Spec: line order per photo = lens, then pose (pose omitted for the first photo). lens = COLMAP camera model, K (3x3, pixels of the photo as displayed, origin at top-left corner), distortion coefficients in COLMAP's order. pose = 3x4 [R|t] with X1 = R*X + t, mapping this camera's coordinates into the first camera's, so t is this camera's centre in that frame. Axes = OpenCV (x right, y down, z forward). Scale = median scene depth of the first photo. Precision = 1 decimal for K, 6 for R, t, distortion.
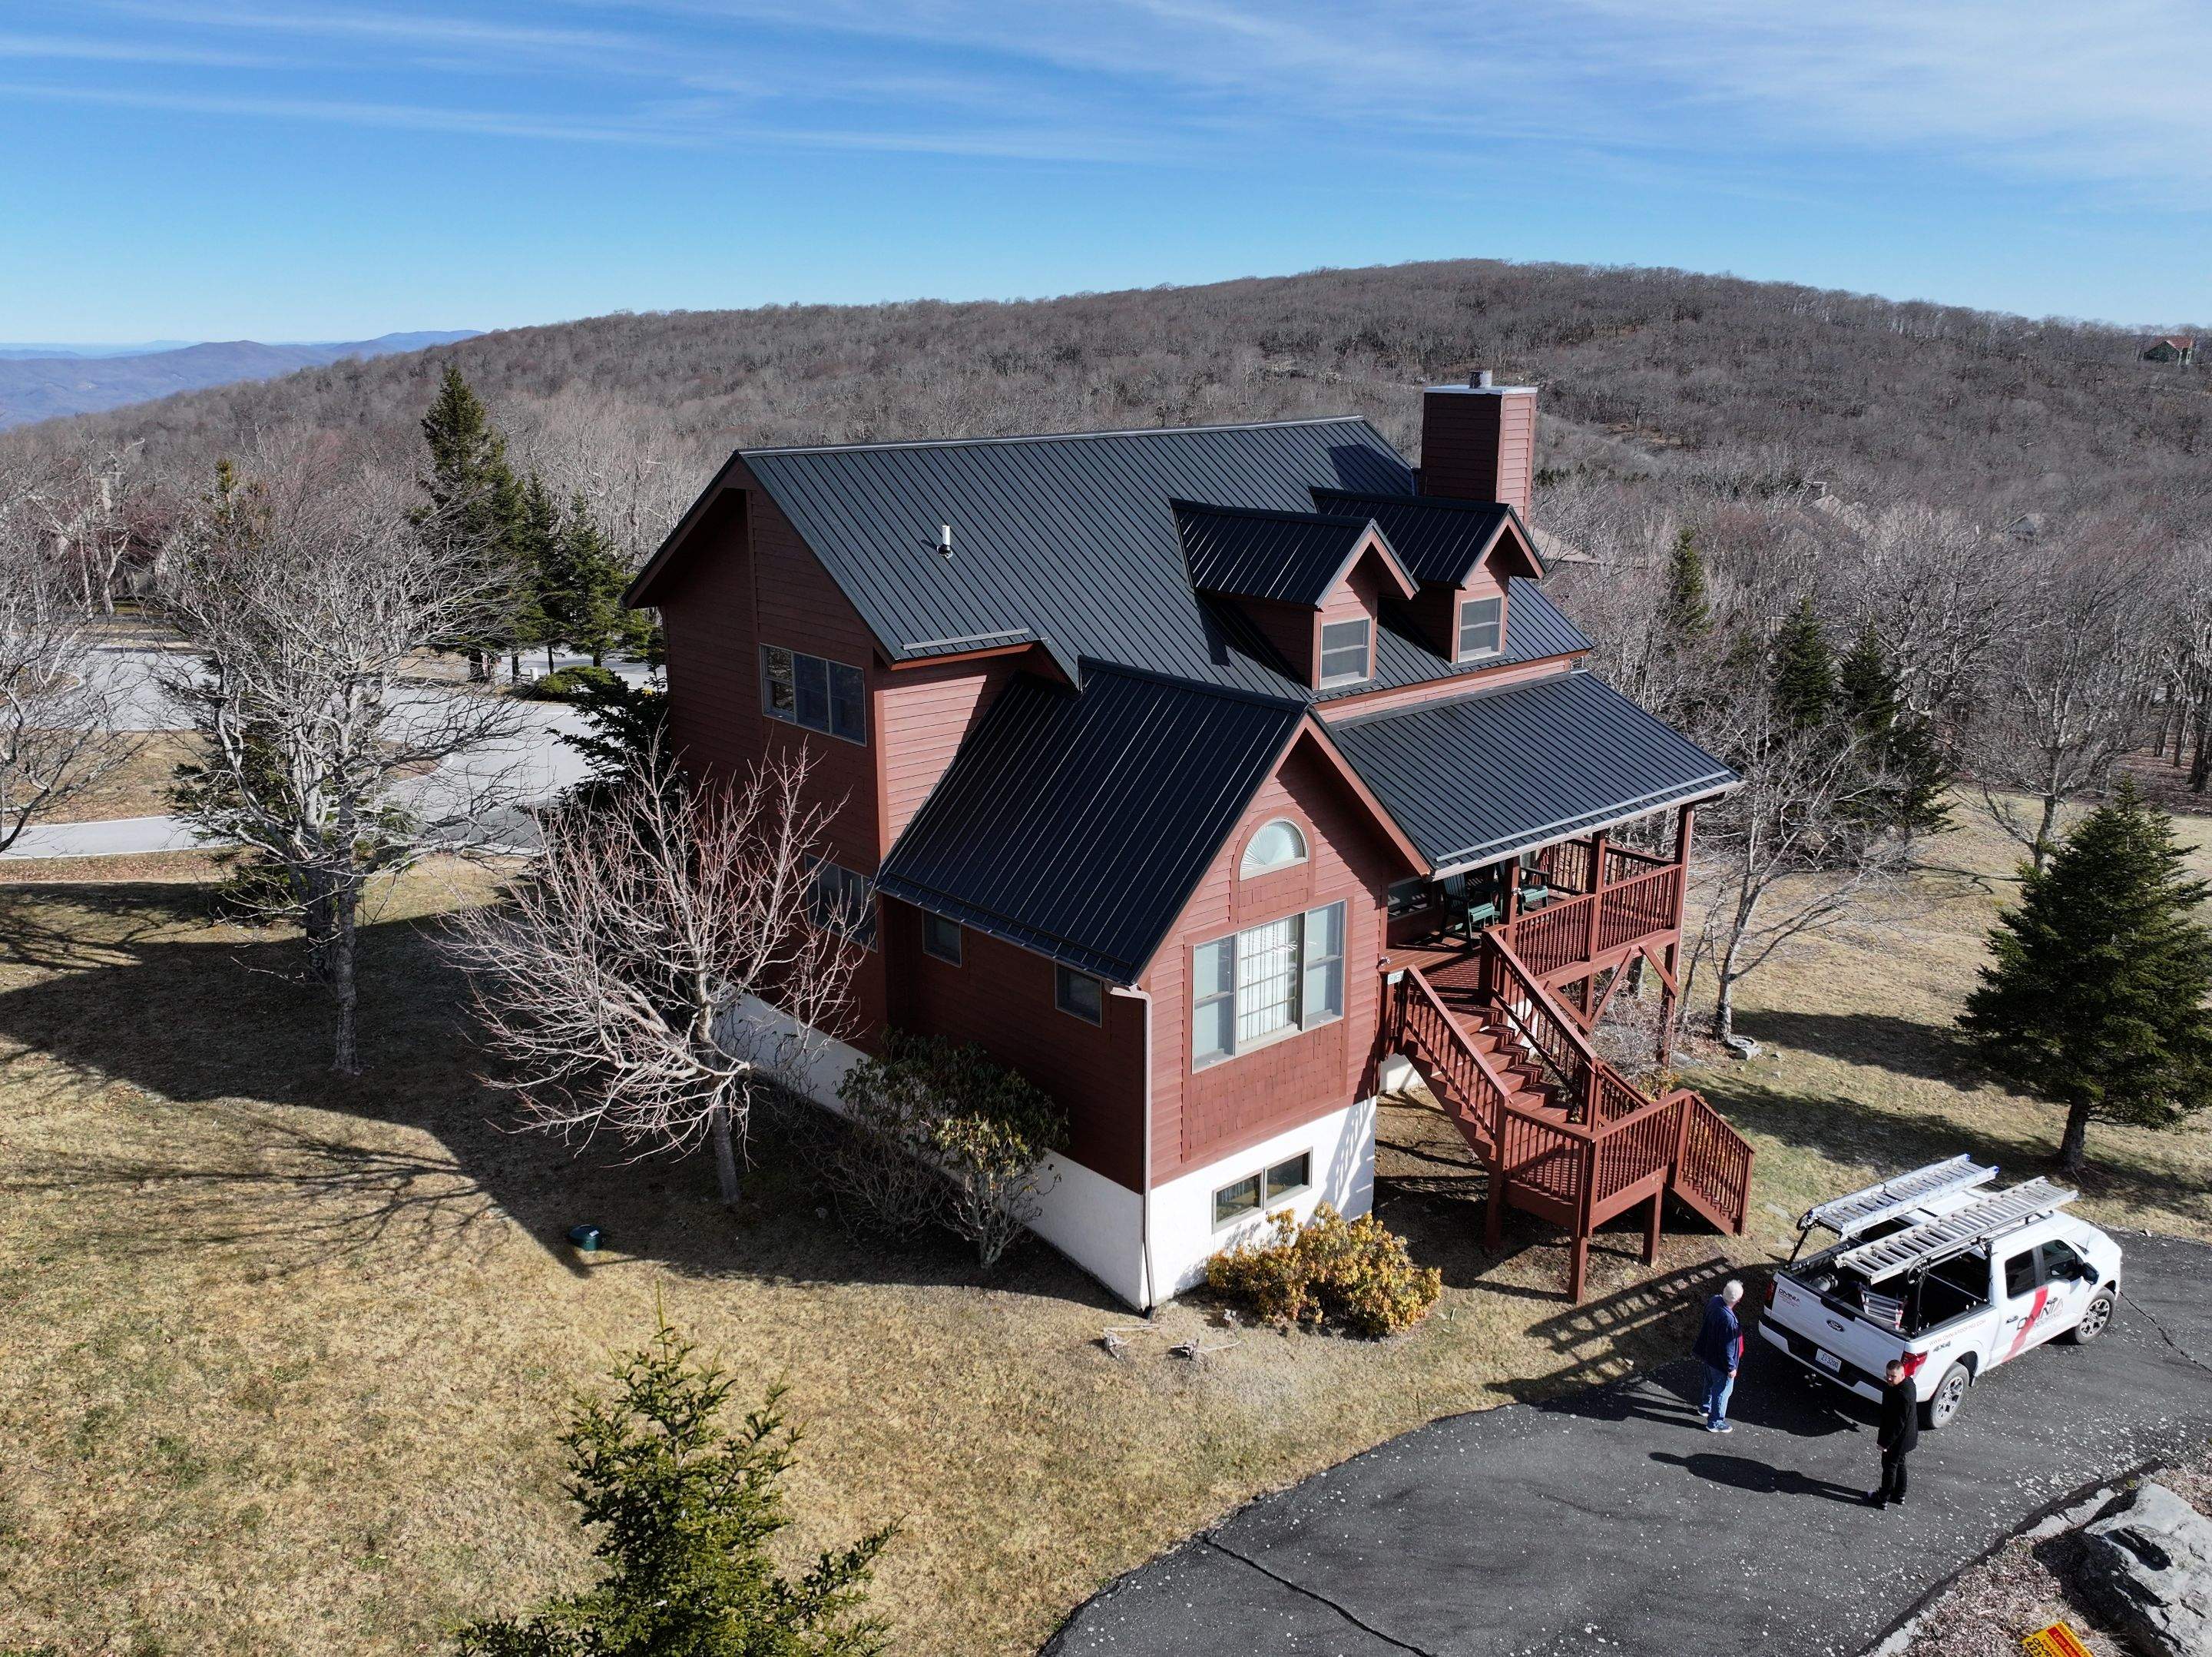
lens RADIAL K [[1801.0, 0, 1106.5], [0, 1801.0, 832.4], [0, 0, 1]] dist [0.006408, -0.001631]
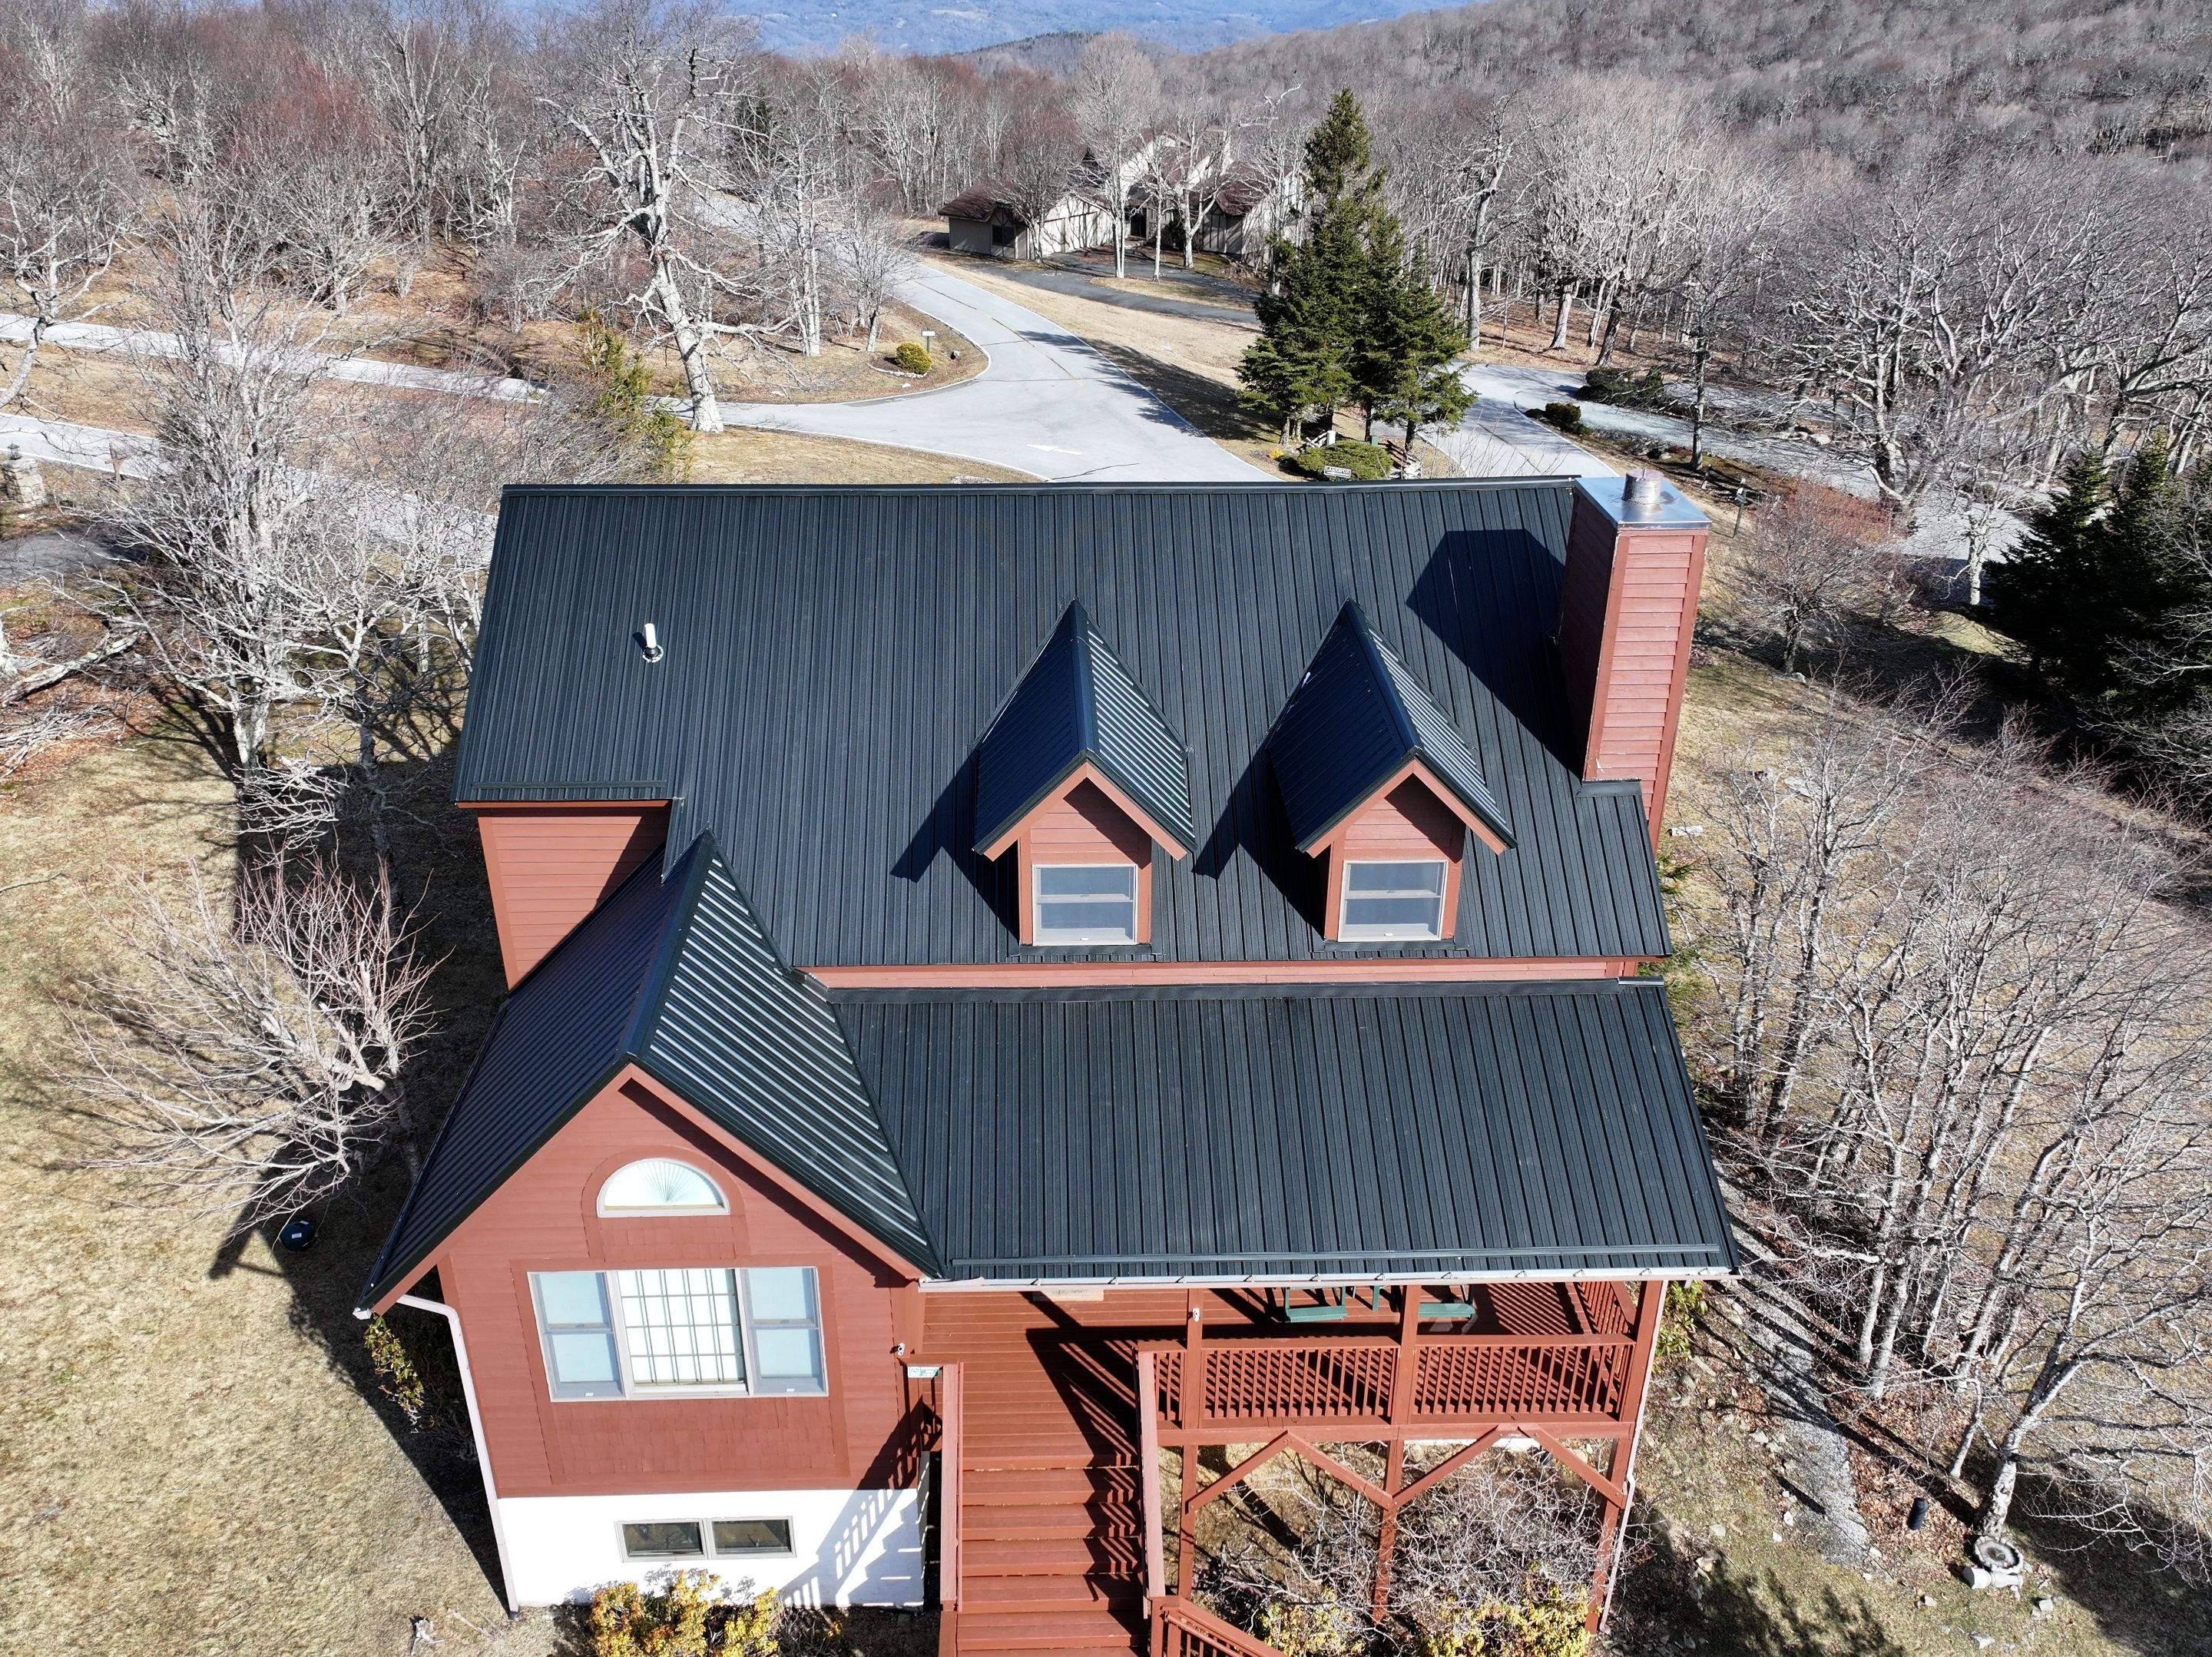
lens RADIAL K [[1792.9, 0, 1108.2], [0, 1792.9, 842.5], [0, 0, 1]] dist [0.003659, 0.015909]
pose [[0.771095, 0.297799, -0.562786, 0.539597], [-0.177504, 0.949383, 0.259162, -0.313492], [0.611477, -0.099942, 0.784925, 0.463853]]
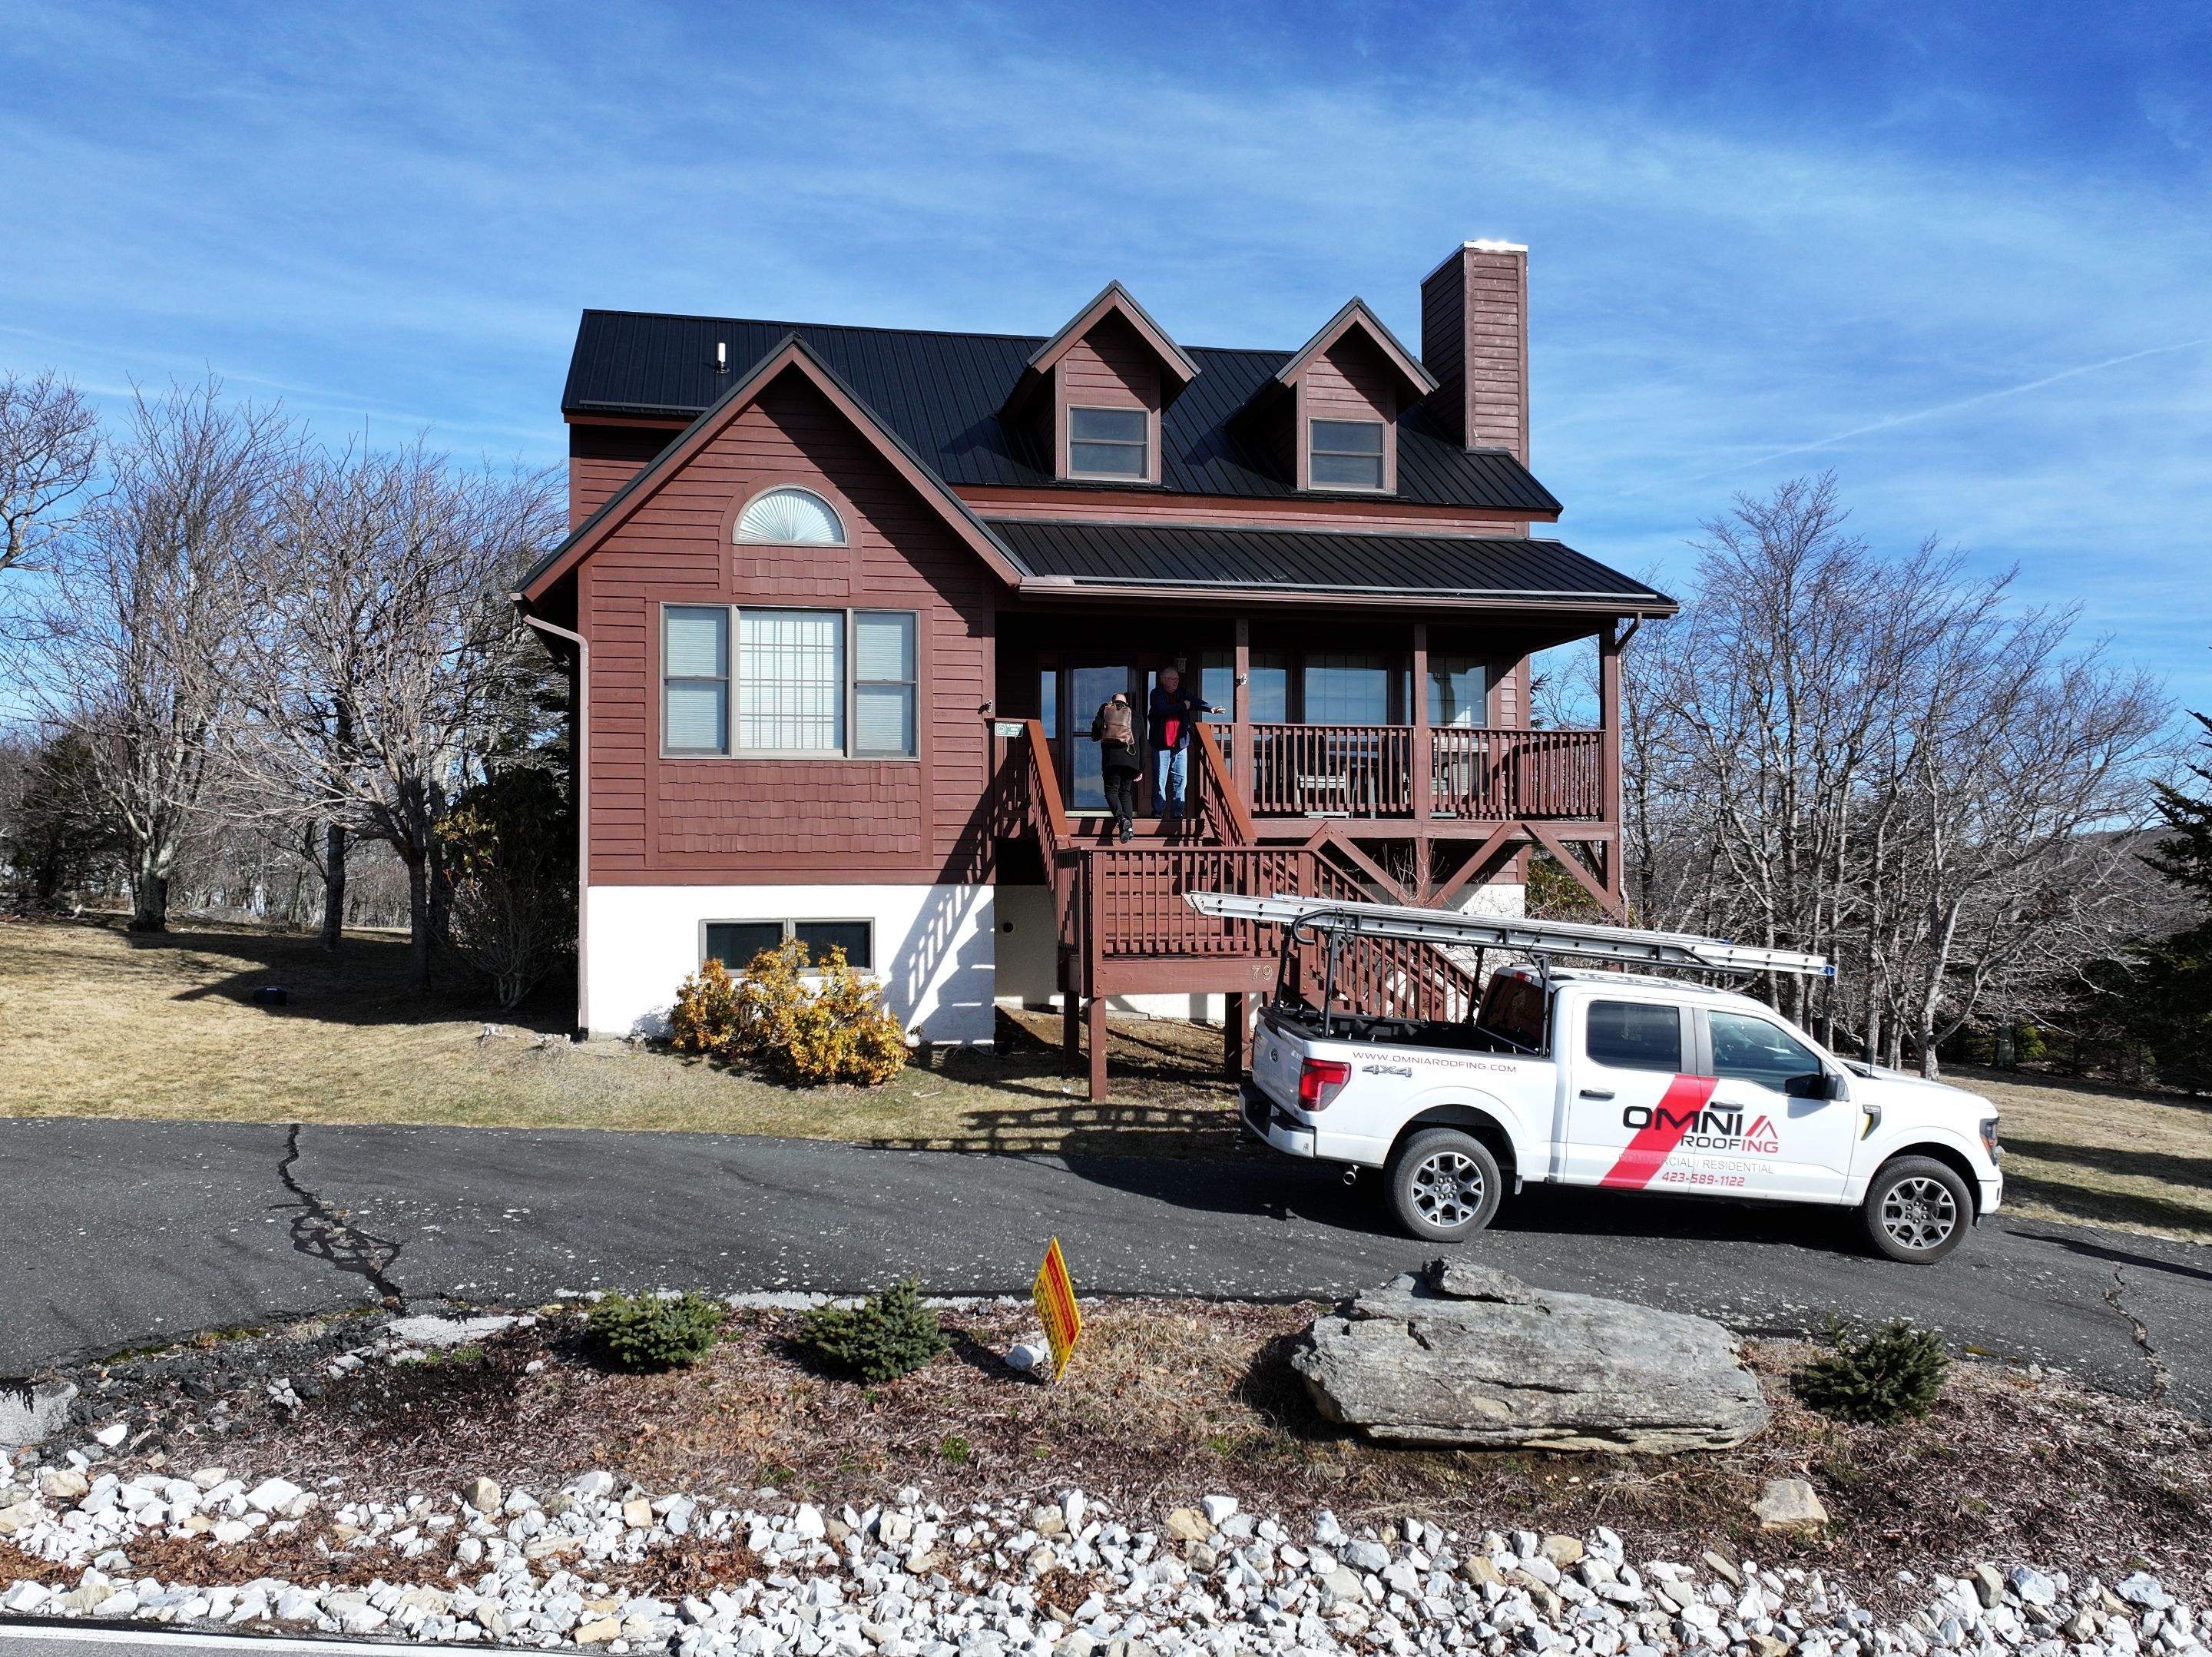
lens RADIAL K [[1824.6, 0, 1106.0], [0, 1824.6, 828.5], [0, 0, 1]] dist [0.001660, 0.003615]
pose [[0.867205, -0.018131, -0.497621, 0.580318], [-0.133549, 0.954257, -0.267504, 0.321874], [0.479709, 0.298438, 0.825115, 0.331064]]
